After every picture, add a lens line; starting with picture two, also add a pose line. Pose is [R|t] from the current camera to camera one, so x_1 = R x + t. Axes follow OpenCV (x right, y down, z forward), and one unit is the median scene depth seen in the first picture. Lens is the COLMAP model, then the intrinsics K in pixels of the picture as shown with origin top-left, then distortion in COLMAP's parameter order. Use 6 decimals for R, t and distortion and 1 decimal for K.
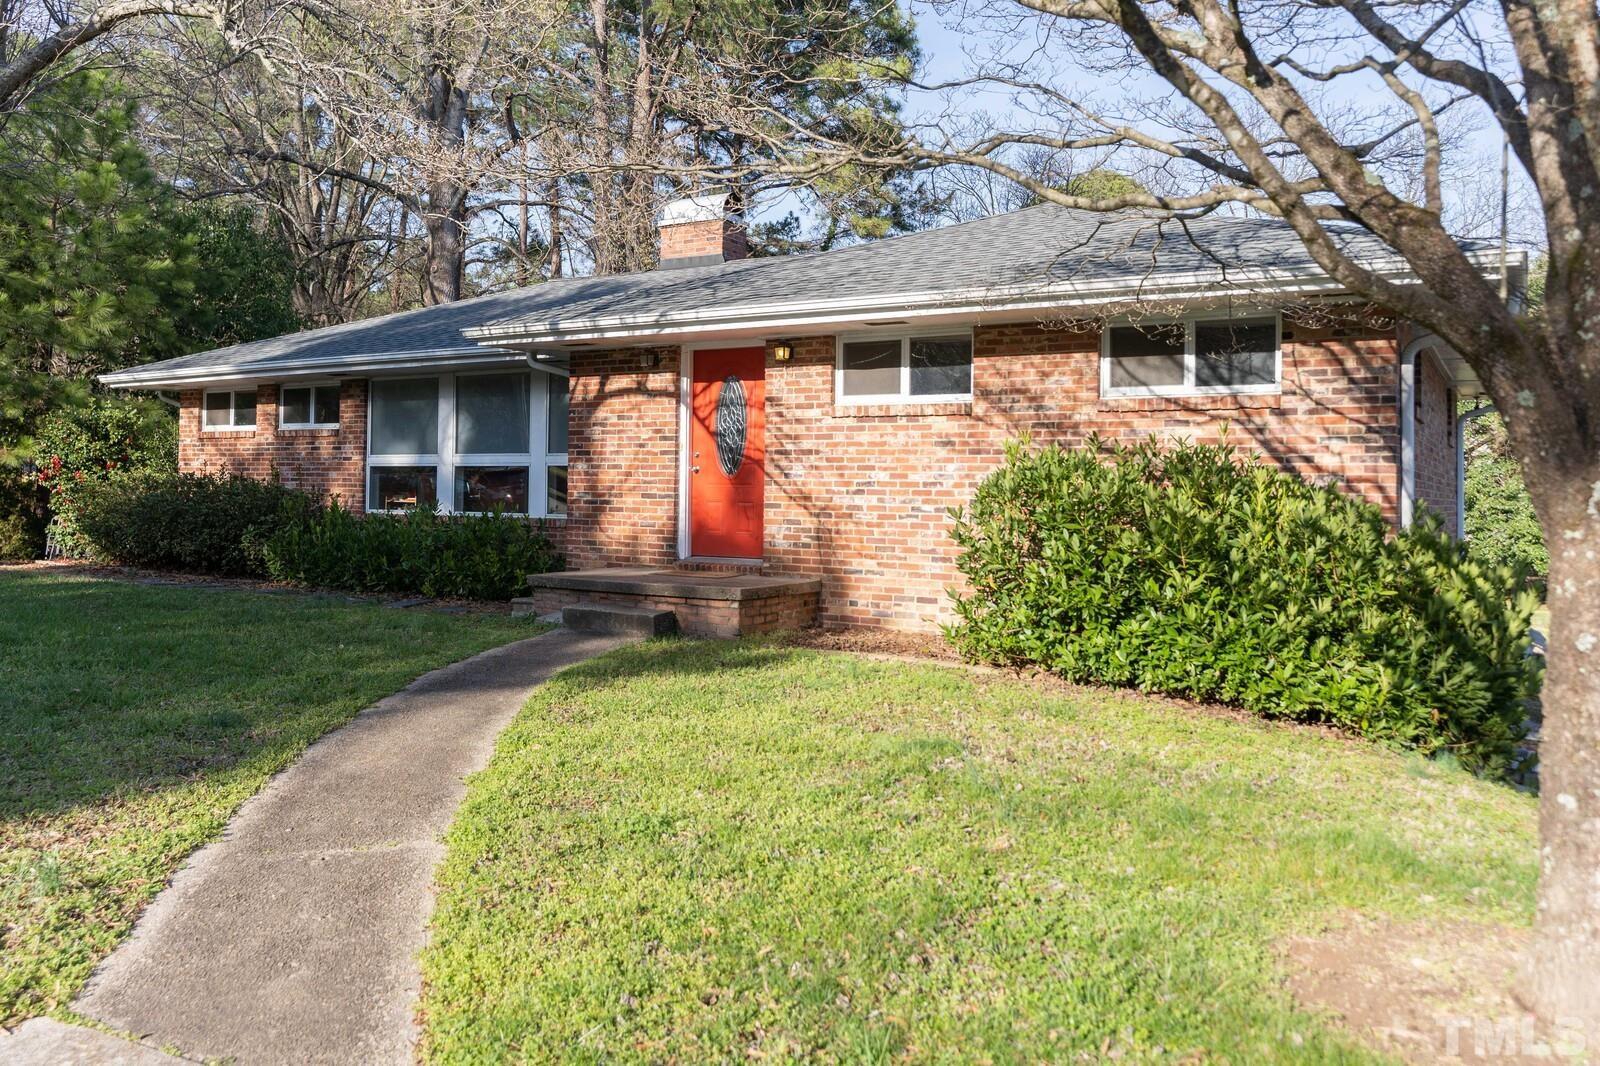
lens RADIAL K [[1178.9, 0, 800.7], [0, 1178.9, 526.0], [0, 0, 1]] dist [0.002394, 0.002826]
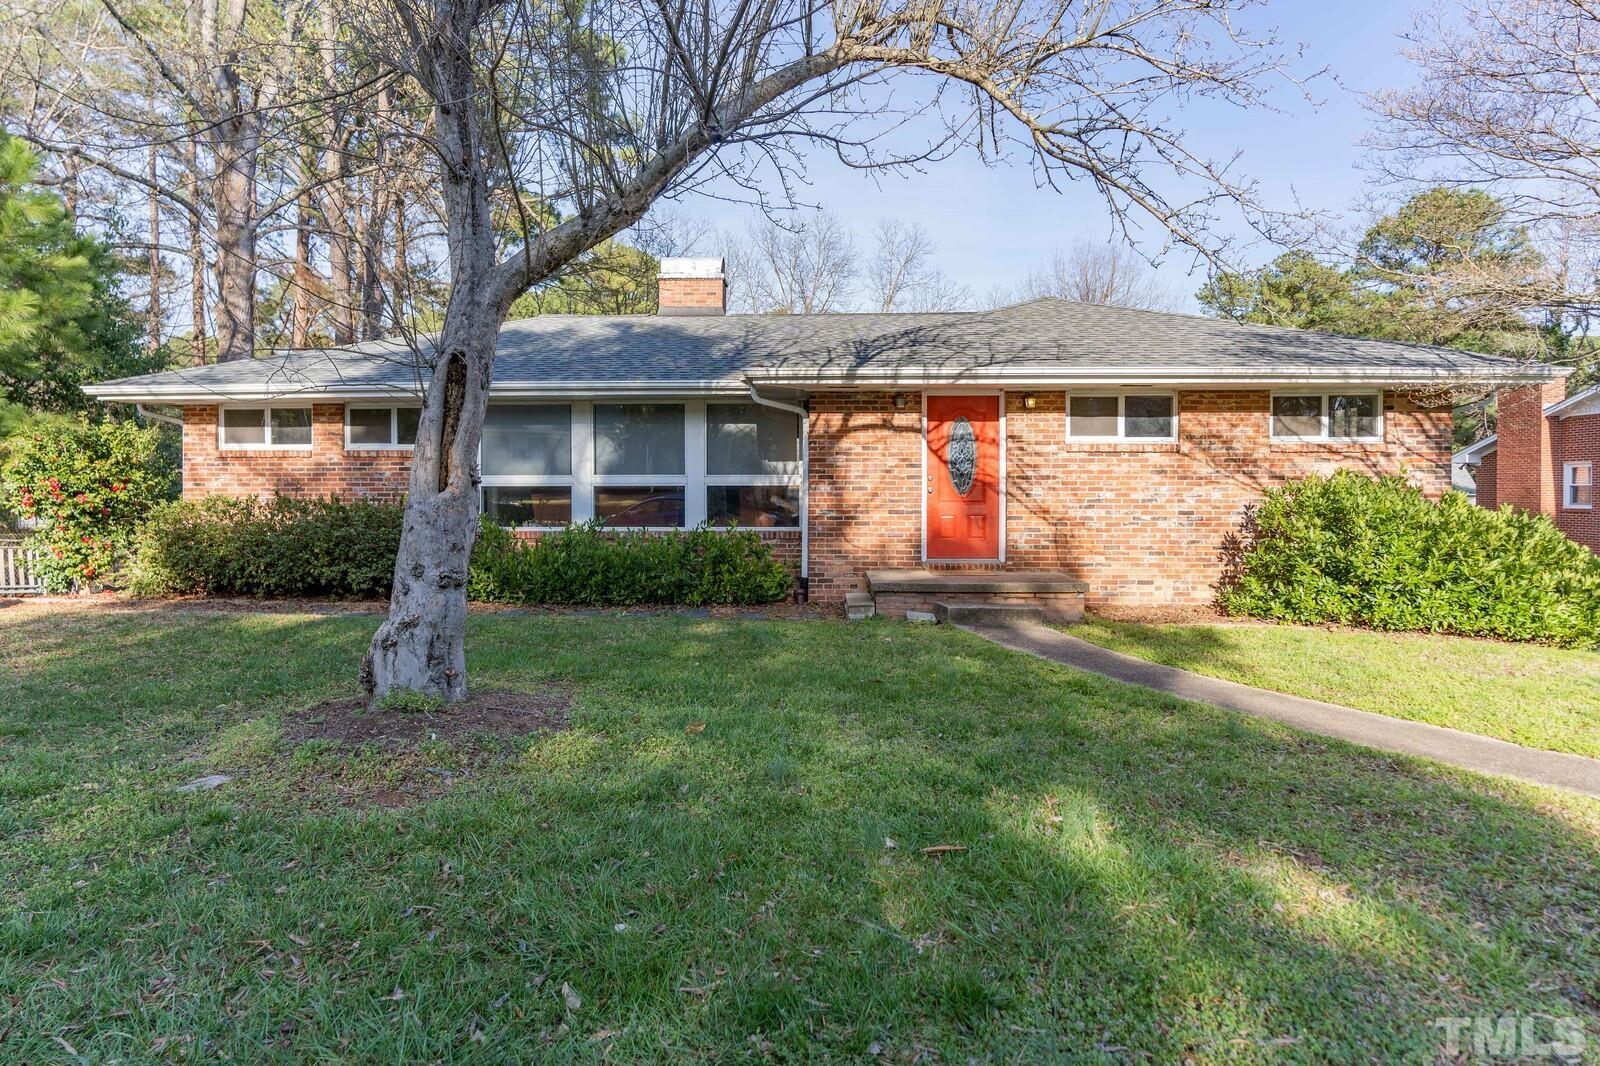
lens RADIAL K [[874.0, 0, 800.1], [0, 874.0, 538.3], [0, 0, 1]] dist [0.002846, -0.000328]
pose [[0.876805, -0.040828, 0.479110, -0.717313], [0.026237, 0.998967, 0.037113, -0.037768], [-0.480130, -0.019970, 0.876970, 0.262945]]
